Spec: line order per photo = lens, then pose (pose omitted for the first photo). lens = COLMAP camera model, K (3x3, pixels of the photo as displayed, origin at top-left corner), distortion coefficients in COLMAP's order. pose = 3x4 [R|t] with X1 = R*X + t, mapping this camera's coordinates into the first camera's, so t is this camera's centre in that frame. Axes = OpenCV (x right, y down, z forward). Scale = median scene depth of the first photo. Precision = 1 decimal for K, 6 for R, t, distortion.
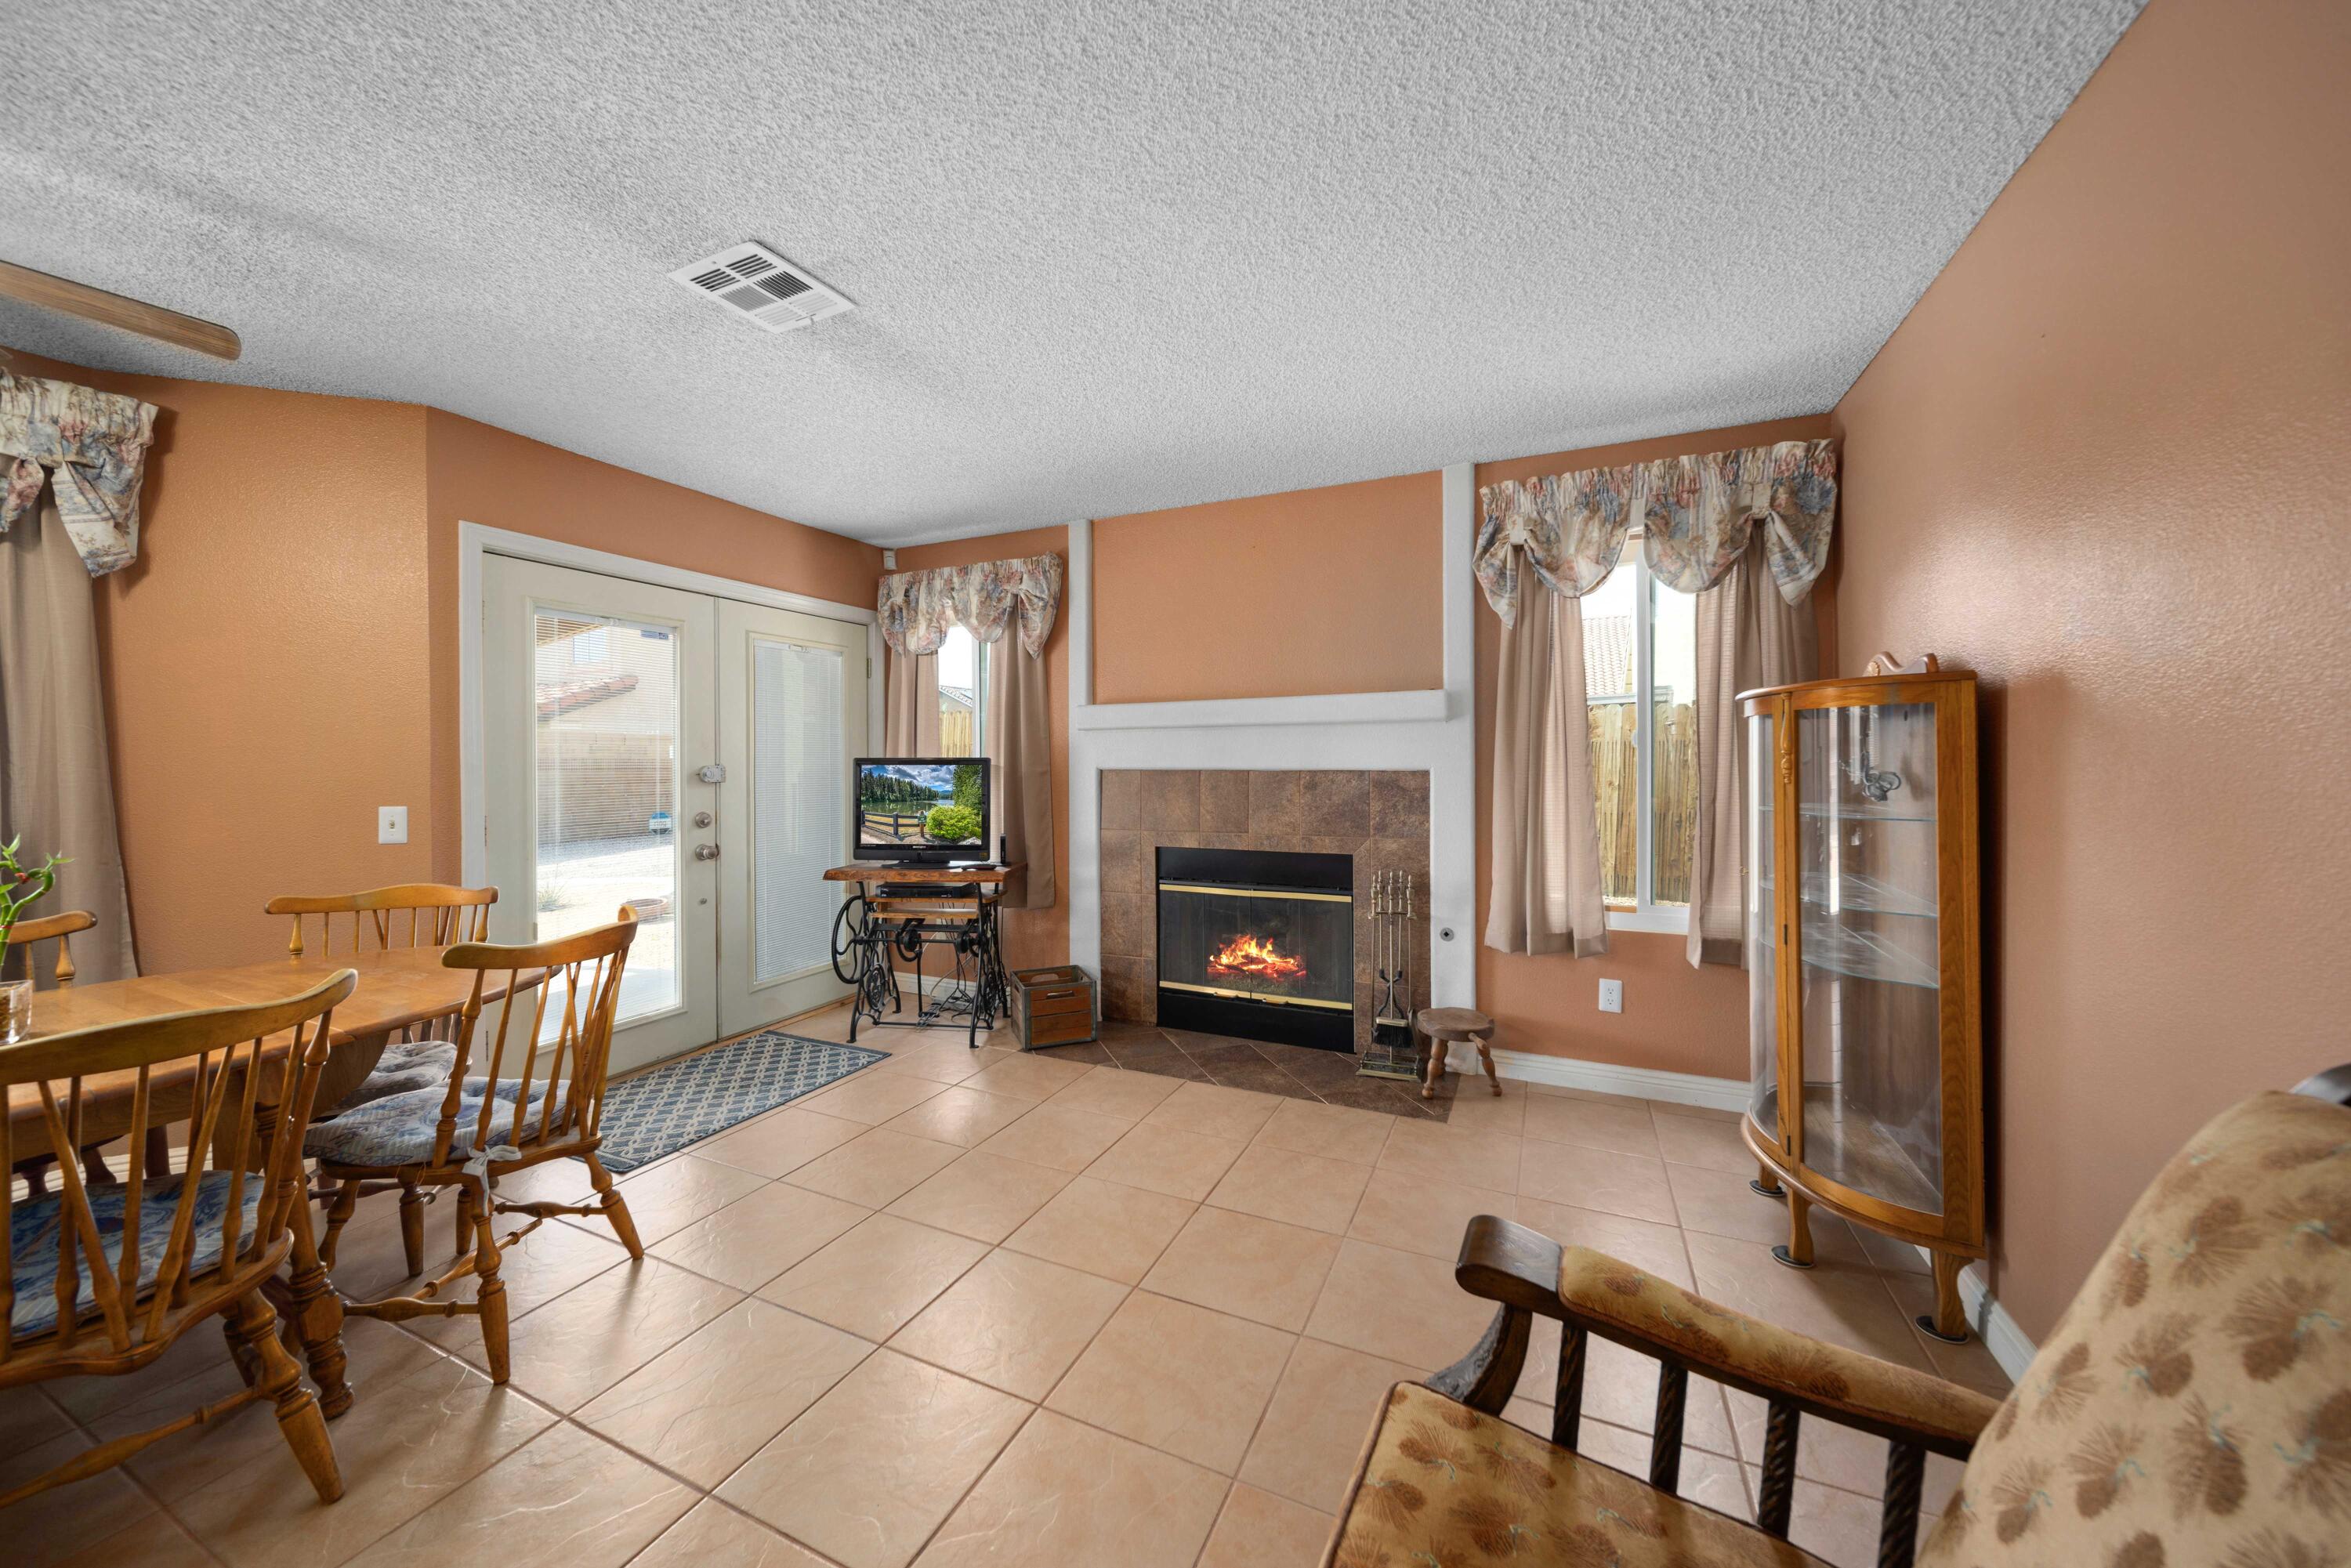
lens RADIAL K [[825.1, 0, 1174.1], [0, 825.1, 762.2], [0, 0, 1]] dist [-0.000021, -0.000363]
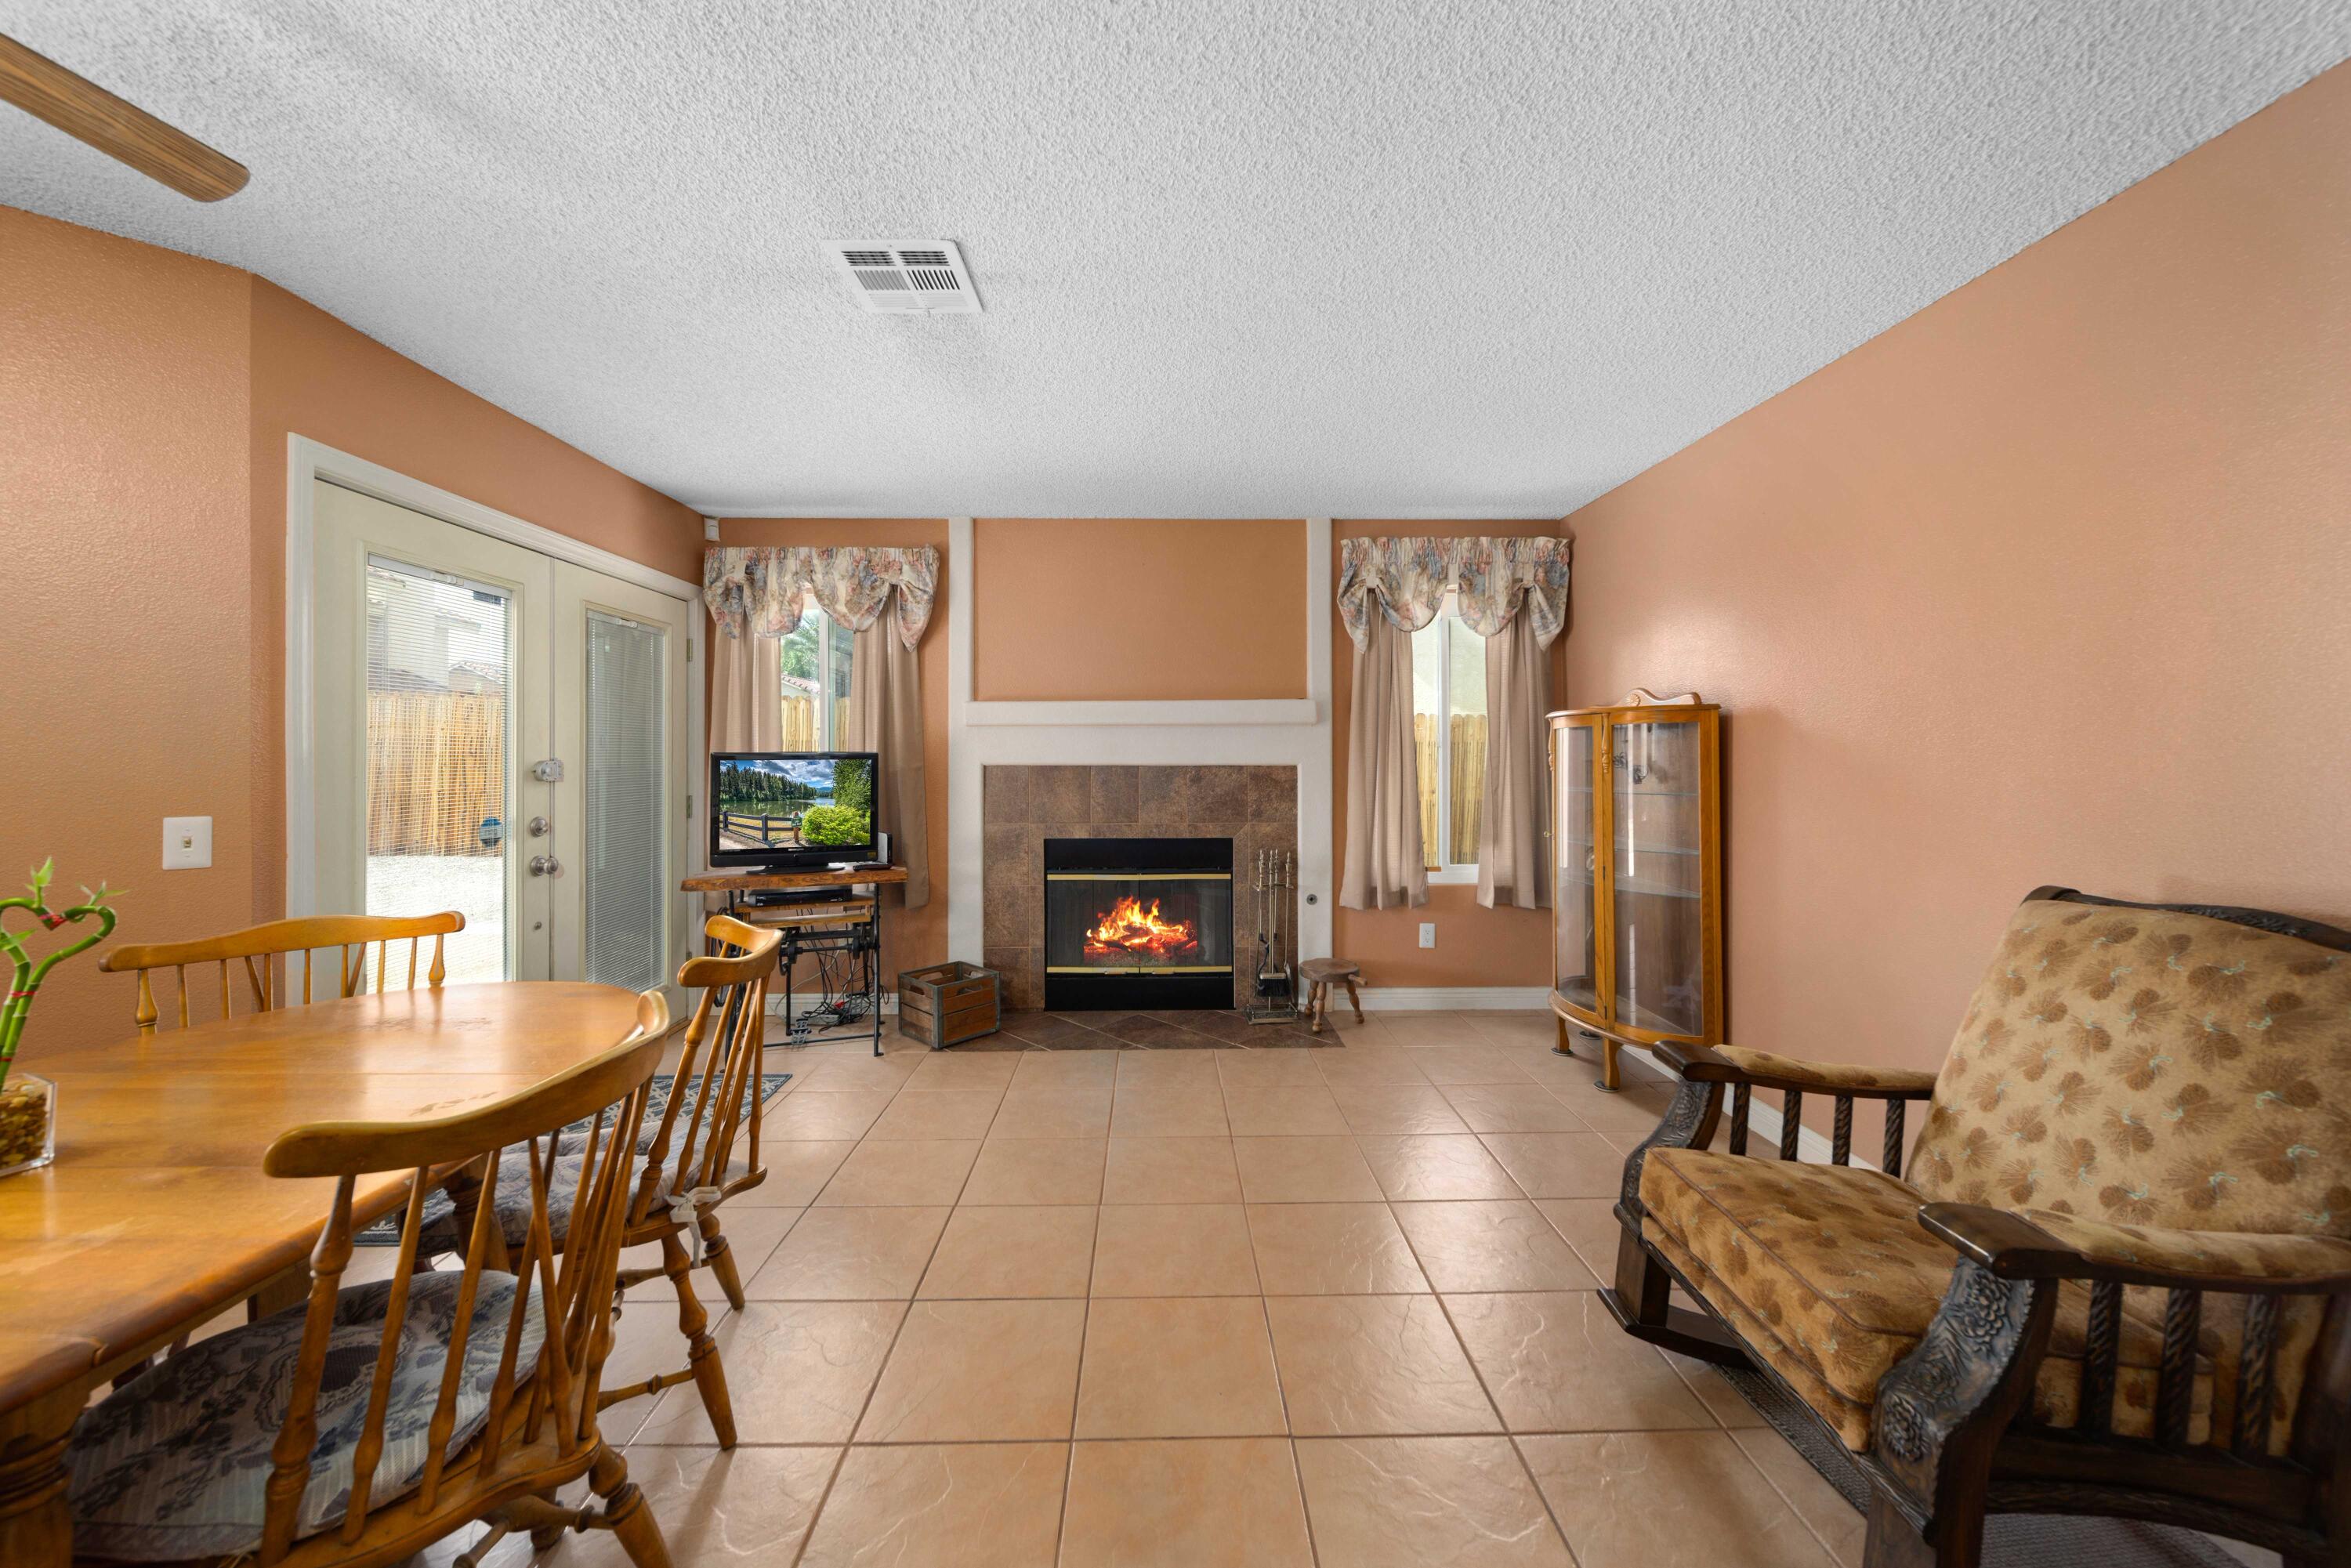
lens RADIAL K [[826.0, 0, 1162.5], [0, 826.0, 751.5], [0, 0, 1]] dist [0.000517, 0.000049]
pose [[0.902719, 0.005943, 0.430191, -0.380070], [-0.002117, 0.999954, -0.009371, 0.001363], [-0.430226, 0.007548, 0.902689, -0.011146]]
